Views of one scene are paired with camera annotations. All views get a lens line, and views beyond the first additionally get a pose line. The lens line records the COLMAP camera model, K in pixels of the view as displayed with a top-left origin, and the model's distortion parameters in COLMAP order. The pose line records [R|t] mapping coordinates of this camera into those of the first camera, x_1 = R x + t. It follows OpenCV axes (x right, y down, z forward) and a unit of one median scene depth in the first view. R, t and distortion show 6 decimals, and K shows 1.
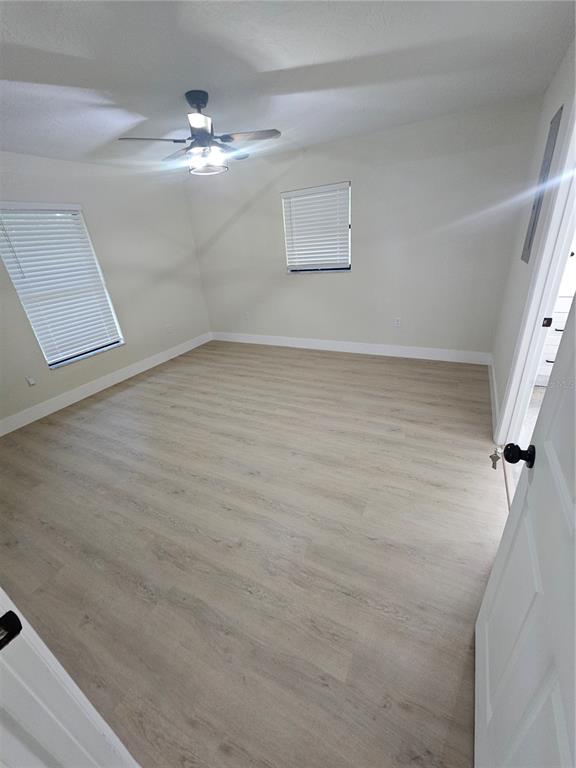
lens RADIAL K [[315.0, 0, 288.6], [0, 315.0, 384.7], [0, 0, 1]] dist [-0.002897, 0.000225]
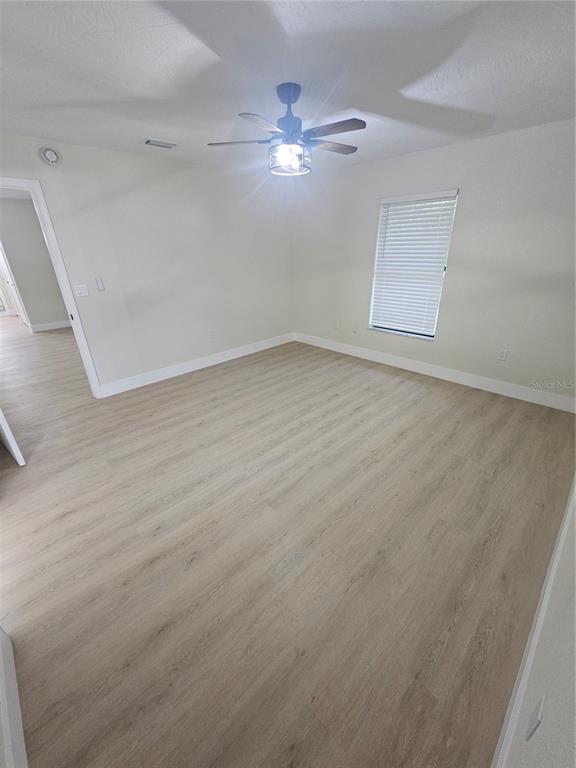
lens RADIAL K [[315.0, 0, 288.2], [0, 315.0, 382.4], [0, 0, 1]] dist [-0.002897, 0.000225]
pose [[-0.299601, 0.463628, -0.833840, 0.562100], [-0.363351, 0.752674, 0.549052, -0.500763], [0.882165, 0.467472, -0.057042, 0.931224]]
